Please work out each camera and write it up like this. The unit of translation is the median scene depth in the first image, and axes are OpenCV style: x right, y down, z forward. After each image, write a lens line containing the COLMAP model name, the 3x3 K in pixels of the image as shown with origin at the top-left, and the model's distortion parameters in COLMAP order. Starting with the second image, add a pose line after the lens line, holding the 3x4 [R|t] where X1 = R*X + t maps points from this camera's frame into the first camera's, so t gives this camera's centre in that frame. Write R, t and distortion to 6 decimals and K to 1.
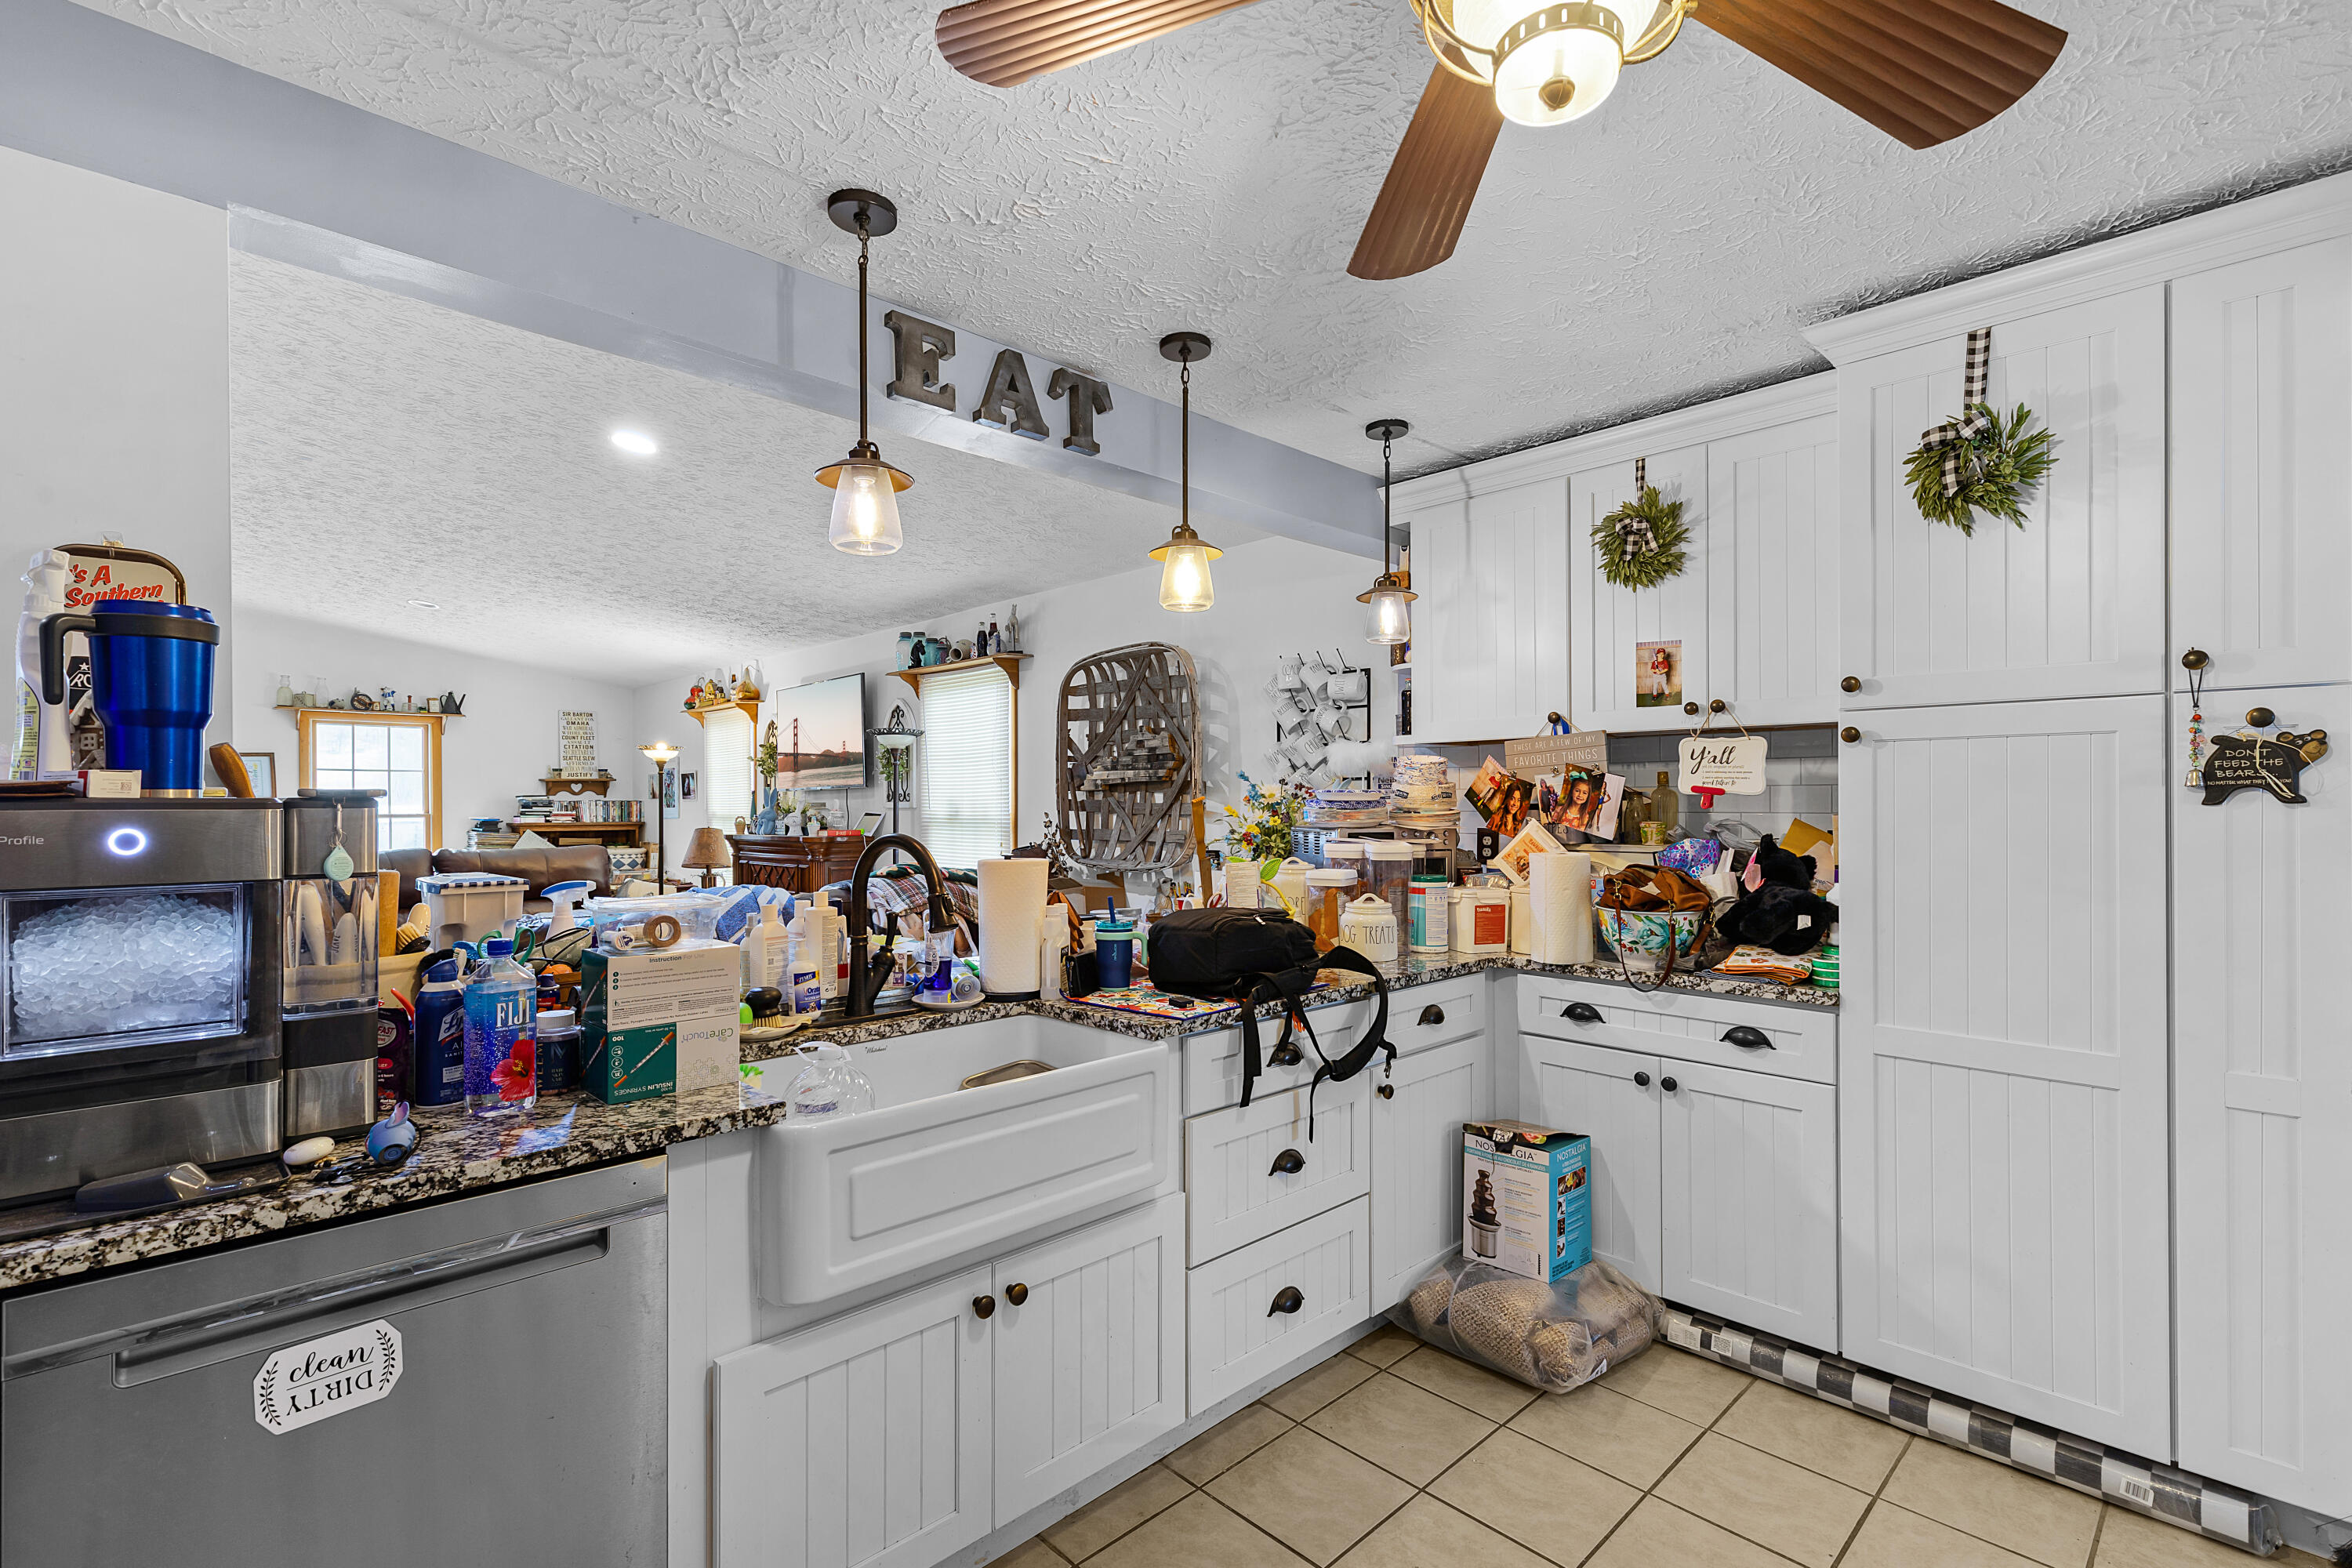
lens RADIAL K [[1074.3, 0, 1173.9], [0, 1074.3, 804.5], [0, 0, 1]] dist [-0.000159, -0.000305]
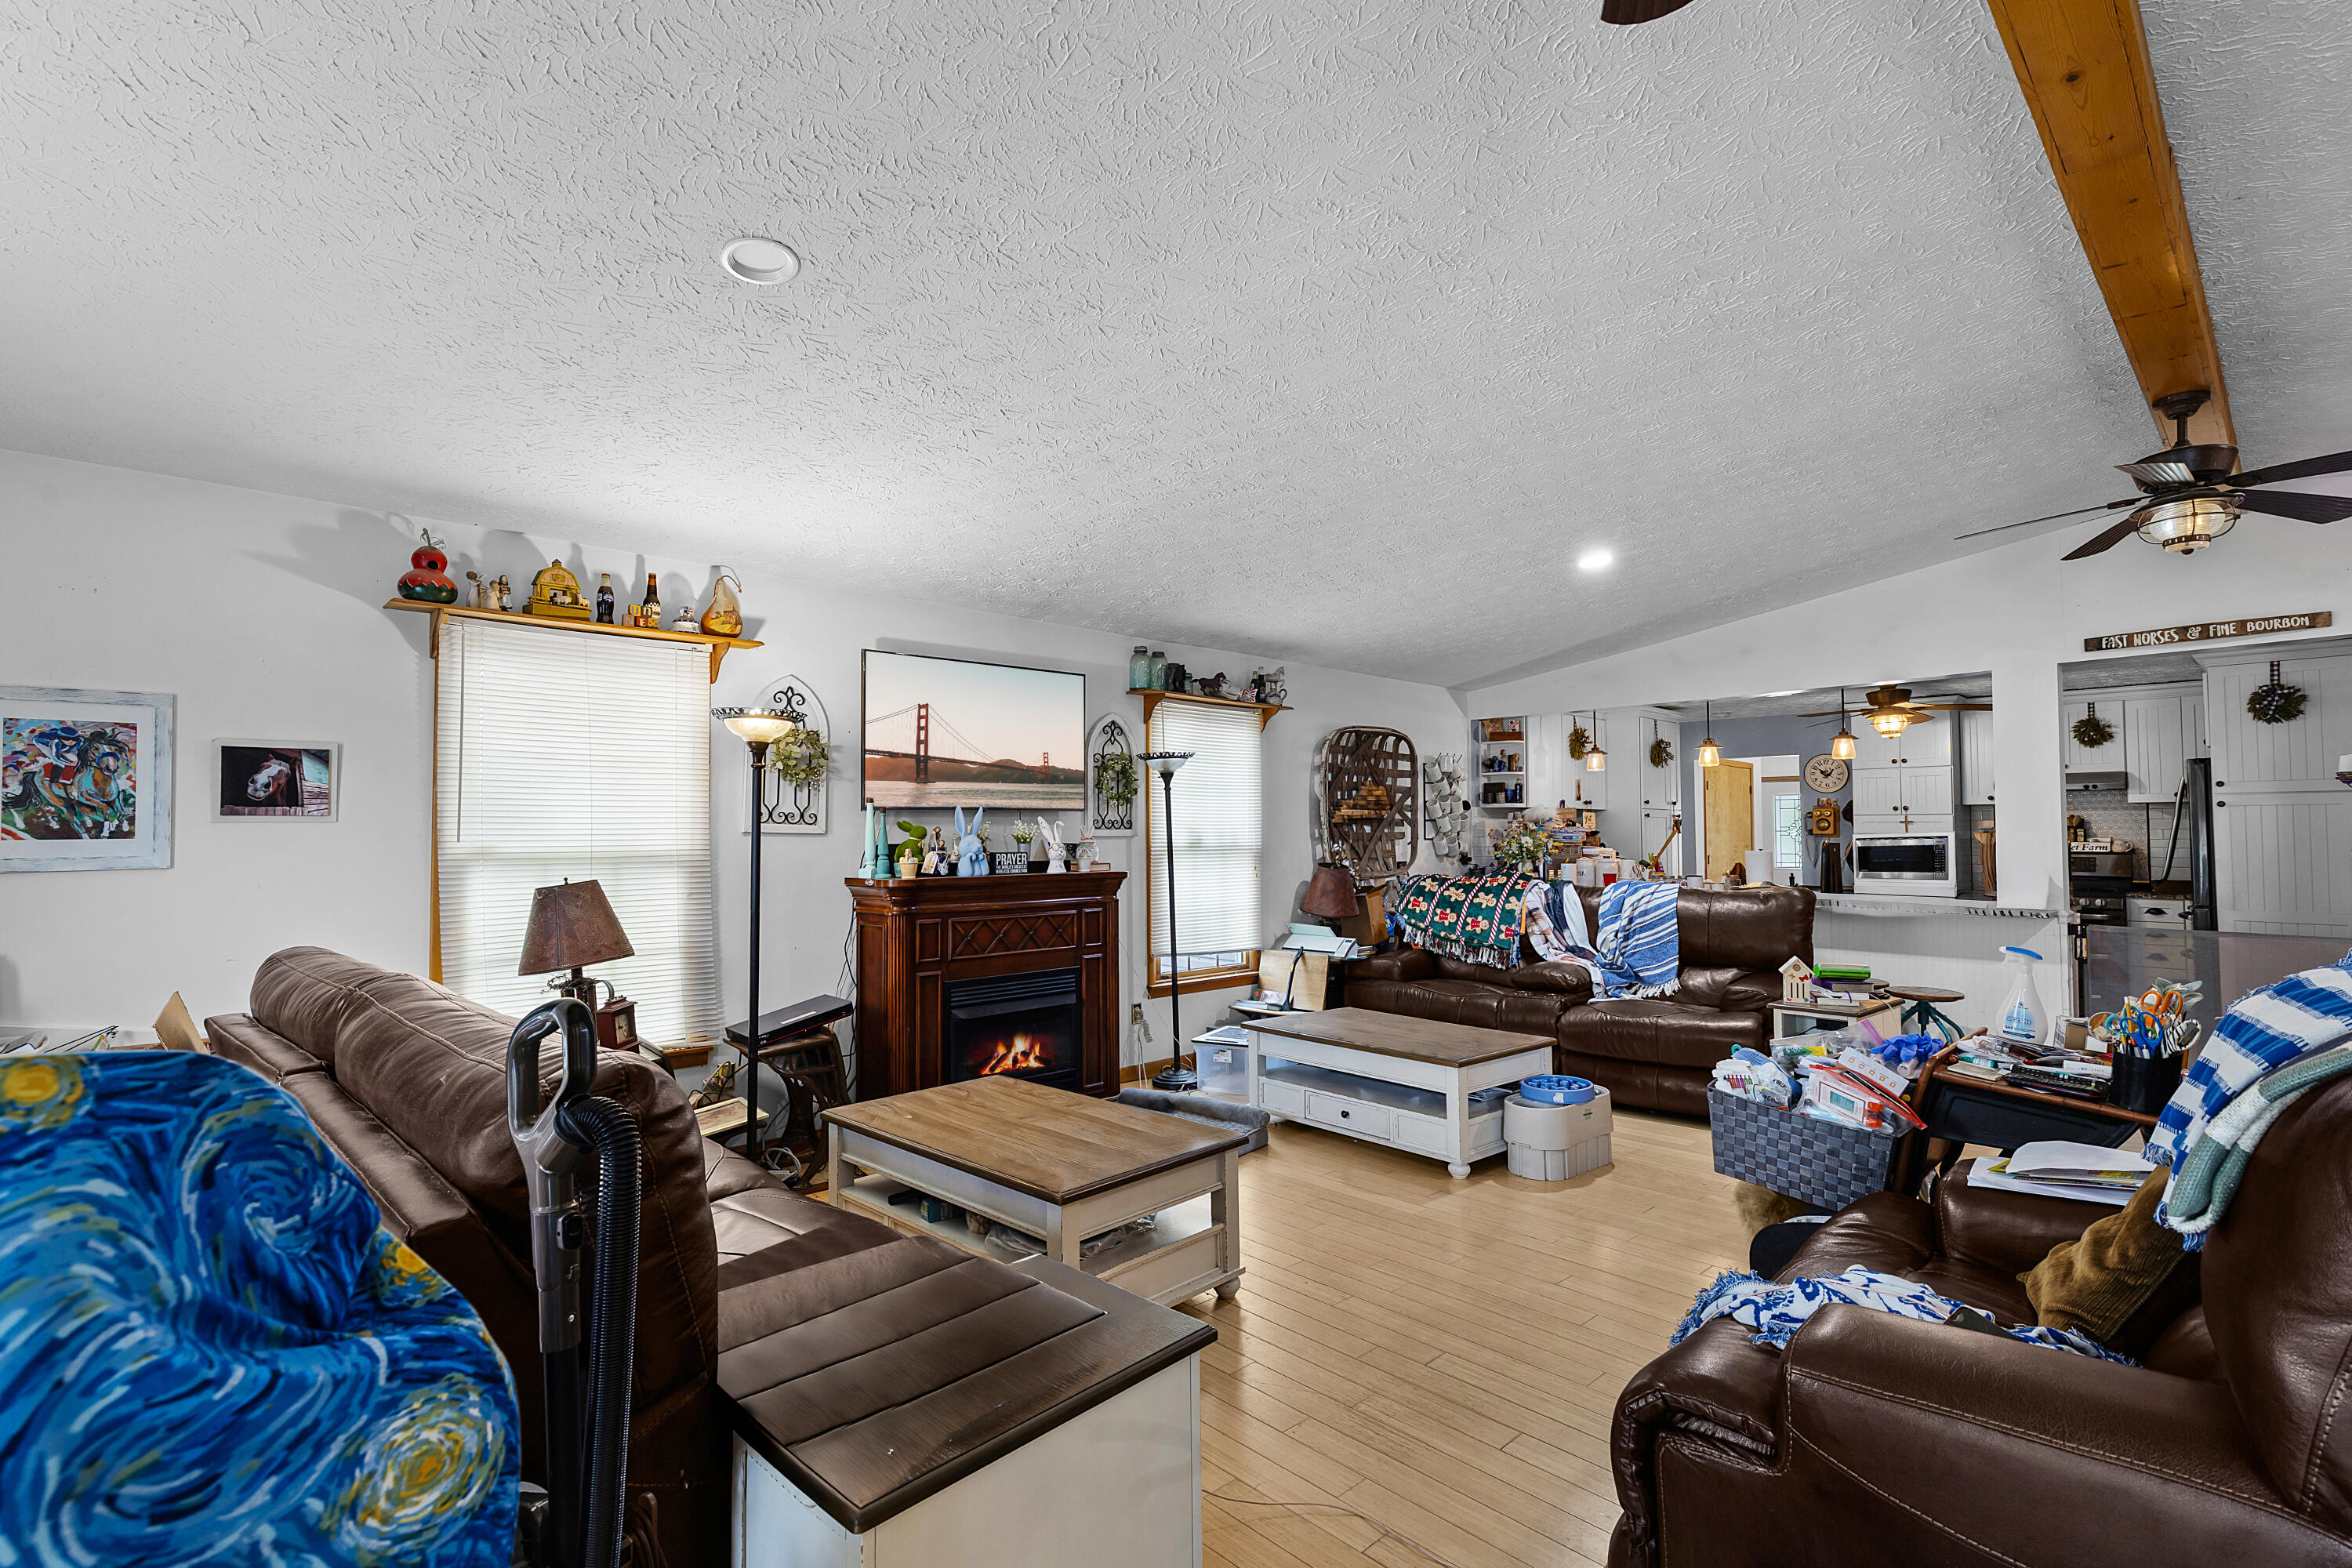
lens RADIAL K [[1074.3, 0, 1173.9], [0, 1074.3, 804.5], [0, 0, 1]] dist [-0.000159, -0.000305]
pose [[0.018277, 0.036133, 0.999180, -1.166357], [0.007554, 0.999313, -0.036276, 0.009359], [-0.999804, 0.008210, 0.017991, 0.956094]]
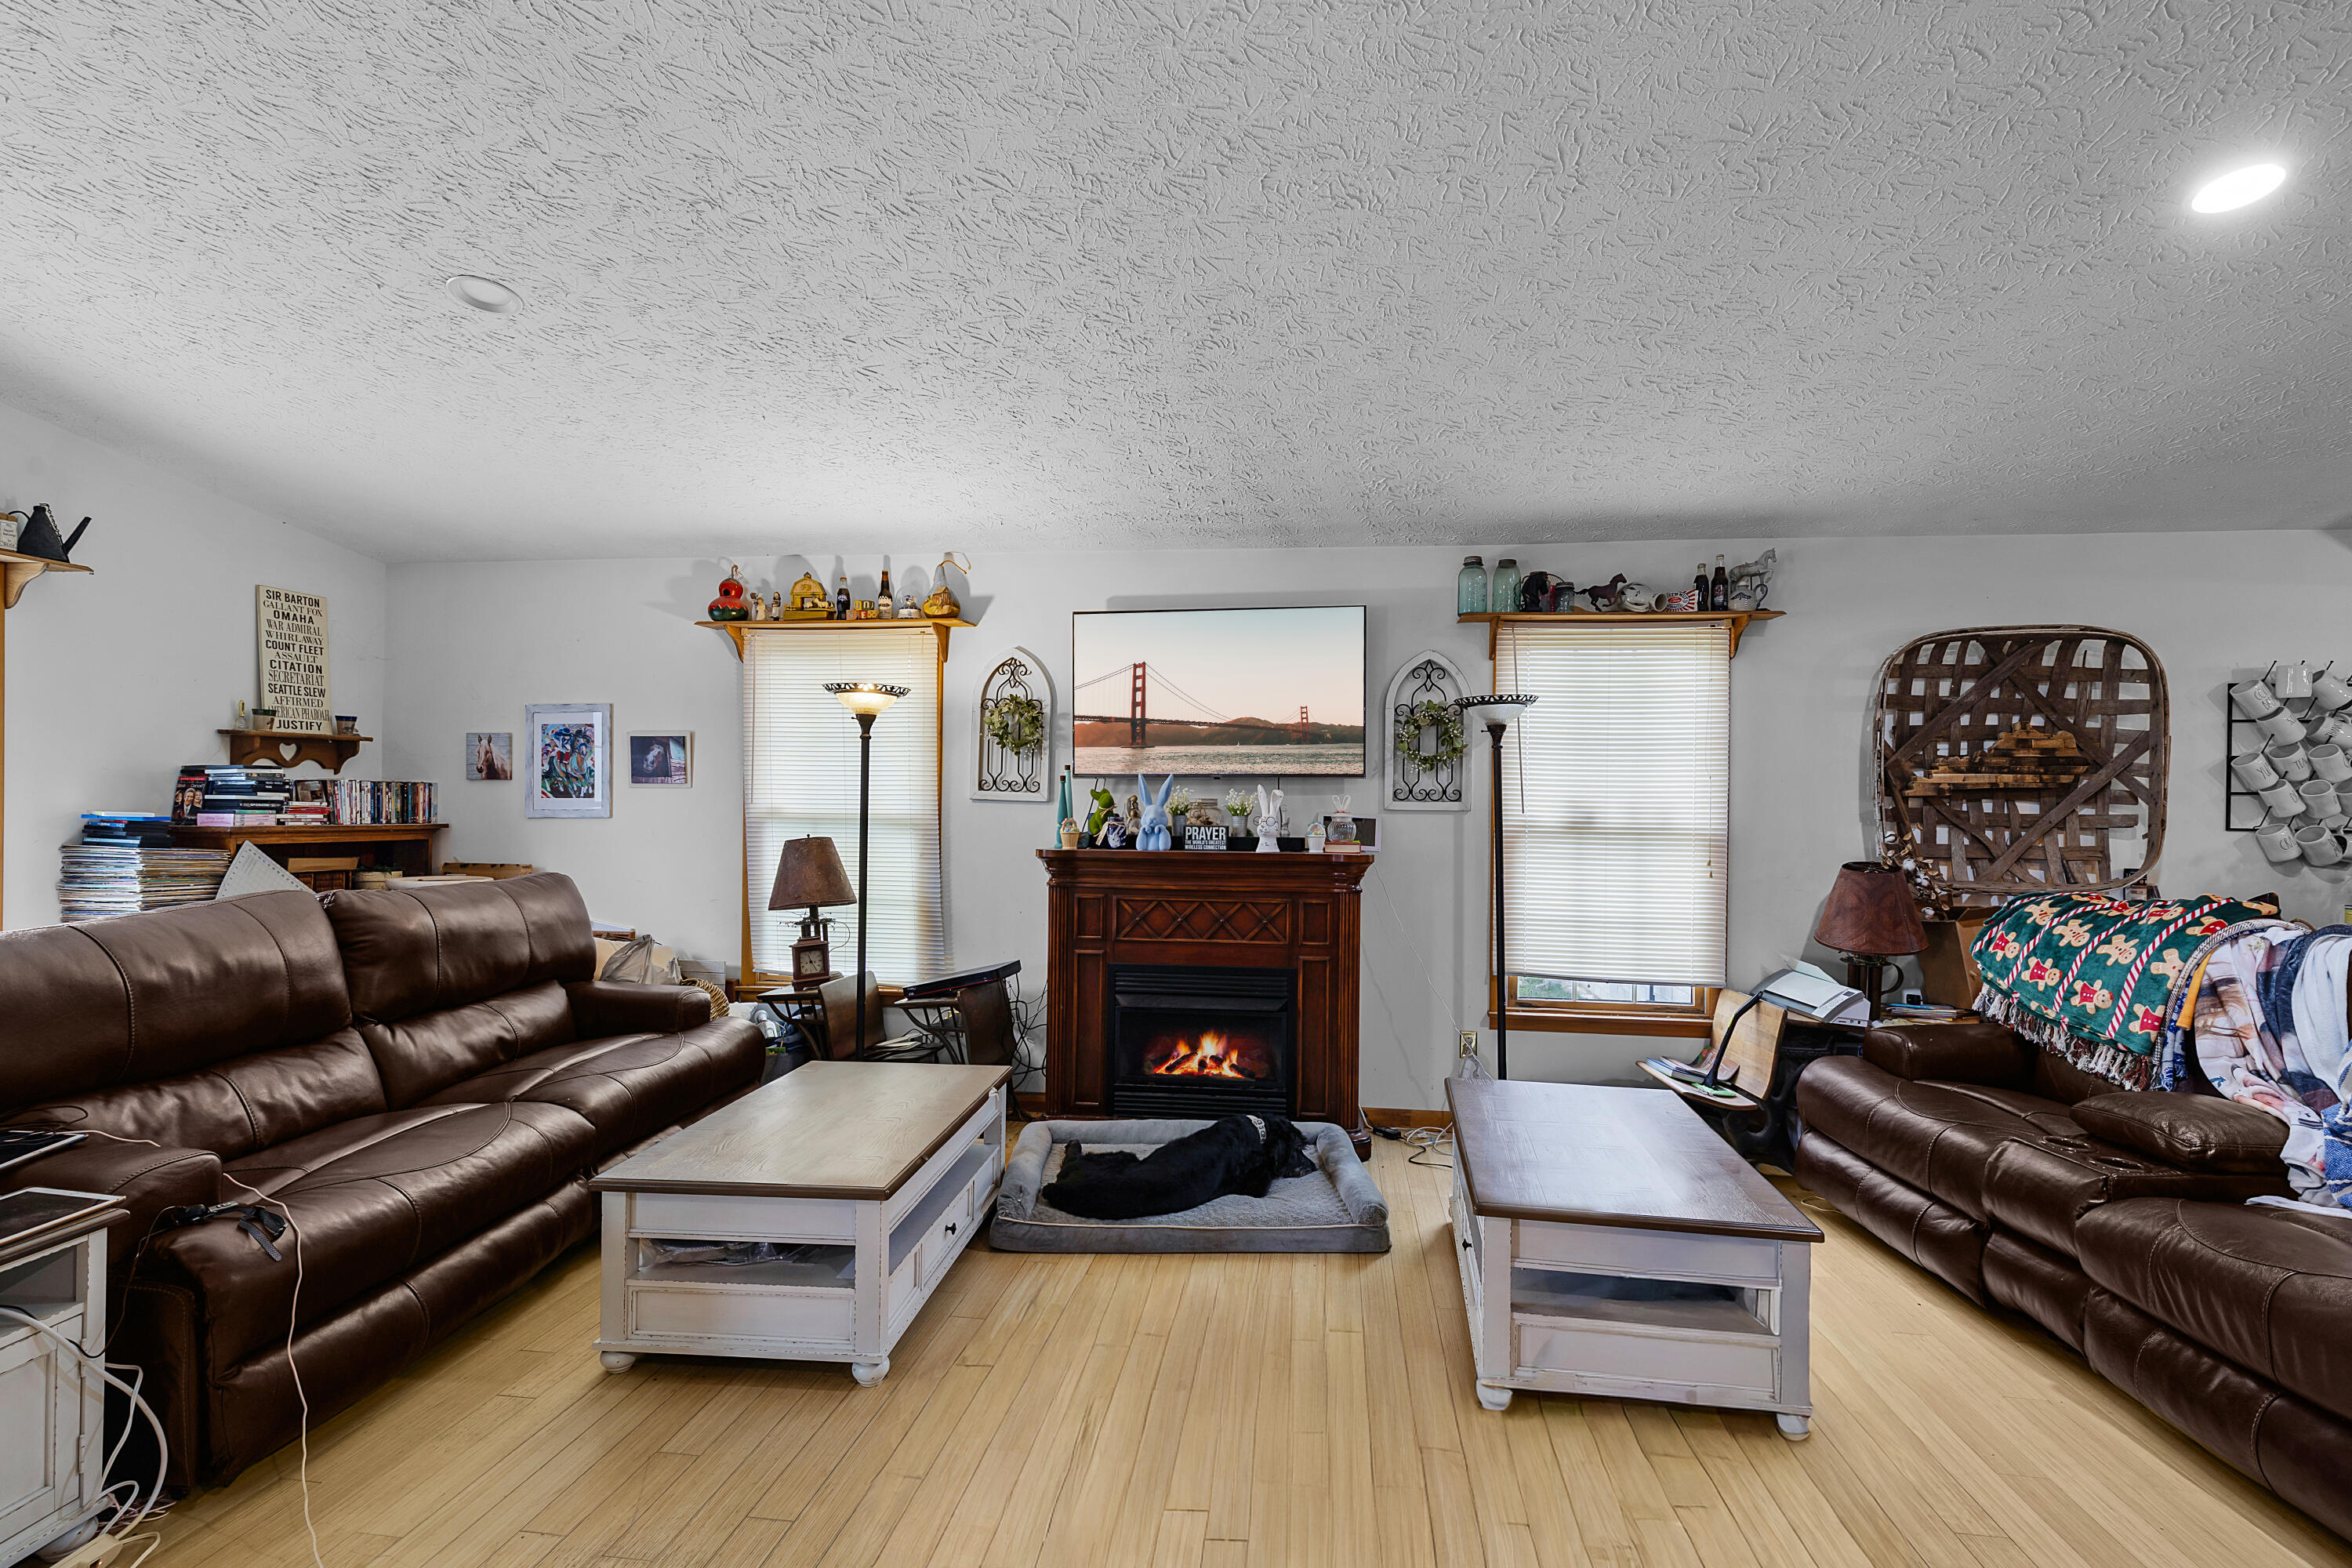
lens RADIAL K [[1082.7, 0, 1173.0], [0, 1082.7, 818.4], [0, 0, 1]] dist [0.000715, -0.000324]
pose [[0.787913, 0.011978, 0.615670, -0.827315], [-0.017319, 0.999846, 0.002712, 0.008942], [-0.615542, -0.012800, 0.788000, 0.569738]]
